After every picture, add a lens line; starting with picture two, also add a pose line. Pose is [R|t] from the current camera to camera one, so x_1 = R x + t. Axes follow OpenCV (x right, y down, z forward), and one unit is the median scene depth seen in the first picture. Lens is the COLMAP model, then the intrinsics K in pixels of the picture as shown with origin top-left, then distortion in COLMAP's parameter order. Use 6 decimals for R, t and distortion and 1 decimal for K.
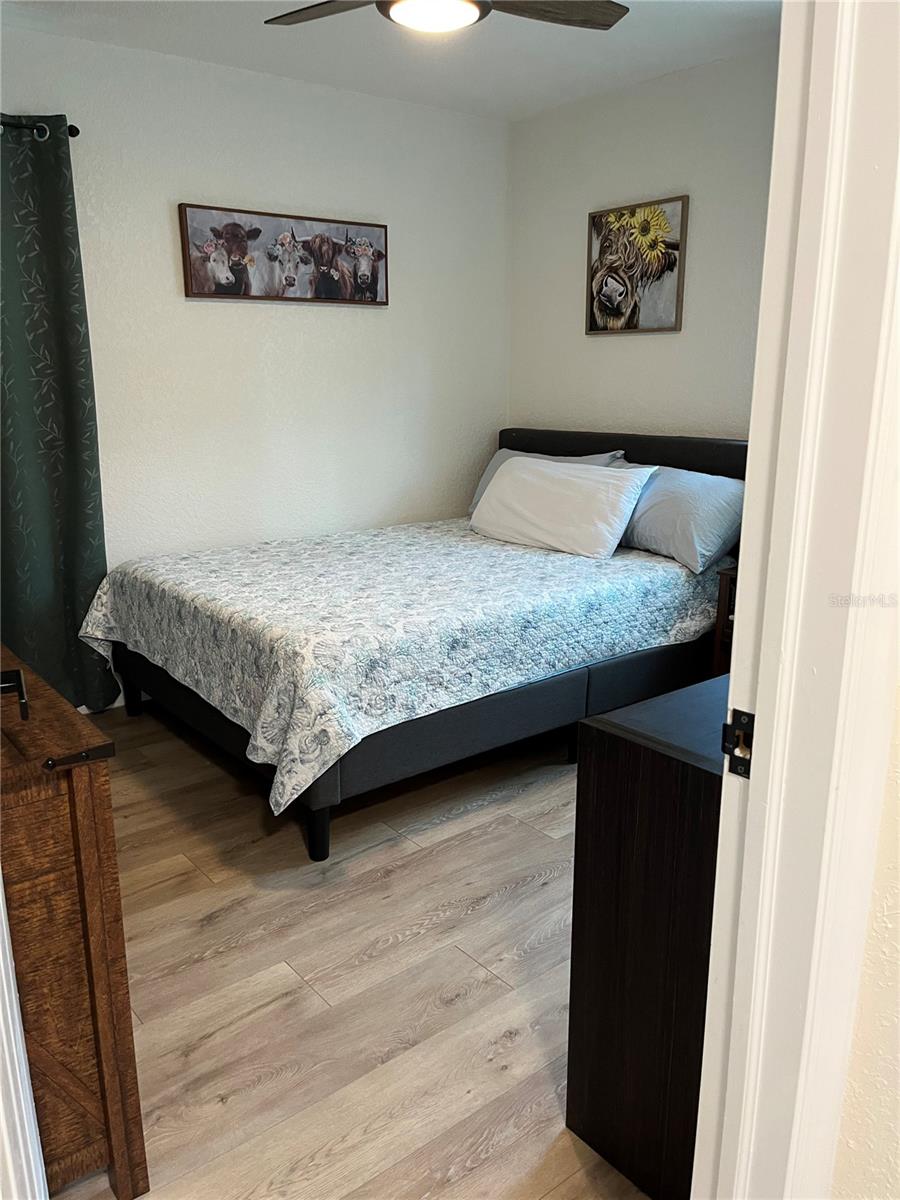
lens RADIAL K [[910.4, 0, 442.3], [0, 910.4, 614.2], [0, 0, 1]] dist [0.057699, -0.084567]
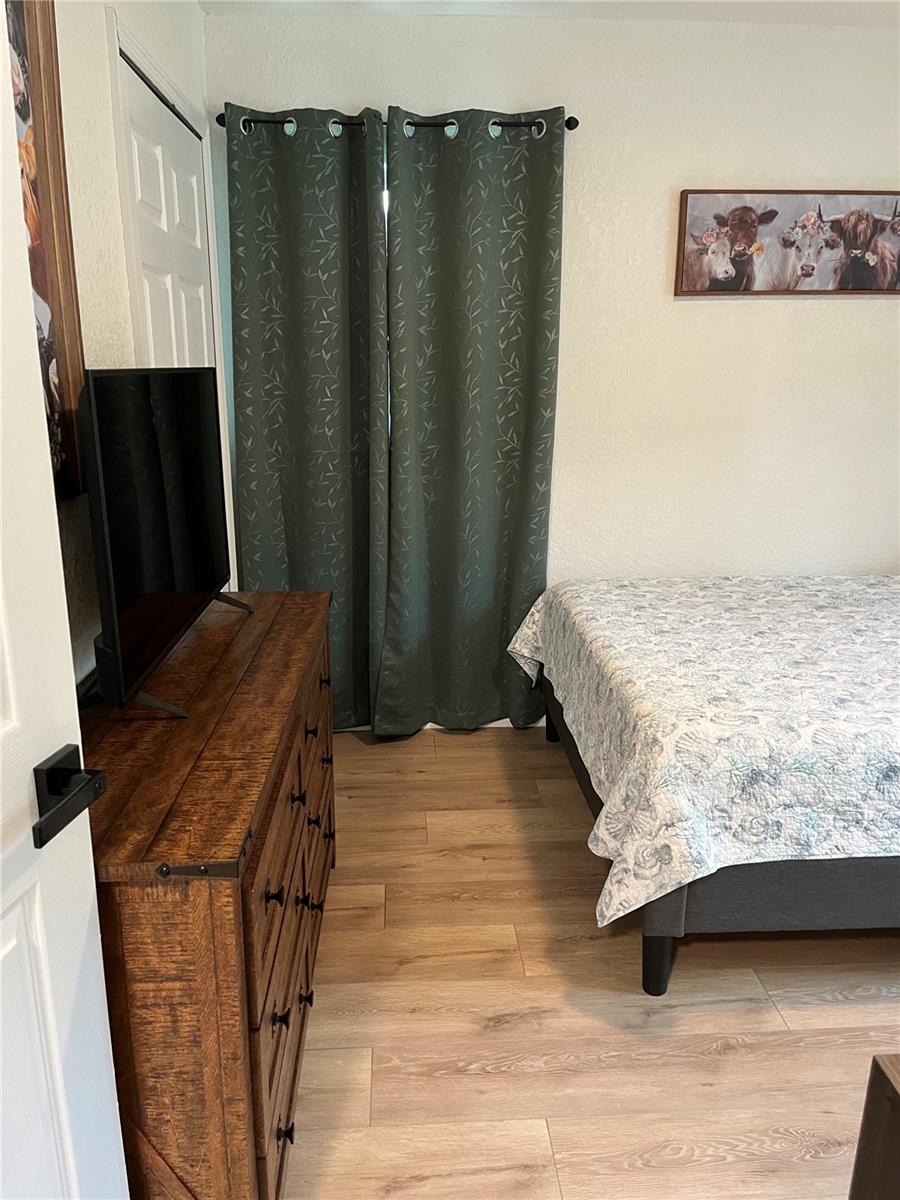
lens RADIAL K [[910.4, 0, 442.3], [0, 910.4, 614.2], [0, 0, 1]] dist [0.057699, -0.084567]
pose [[0.814747, 0.158117, -0.557841, 0.111620], [-0.151718, 0.986715, 0.058090, -0.079825], [0.559616, 0.037306, 0.827912, 0.202310]]
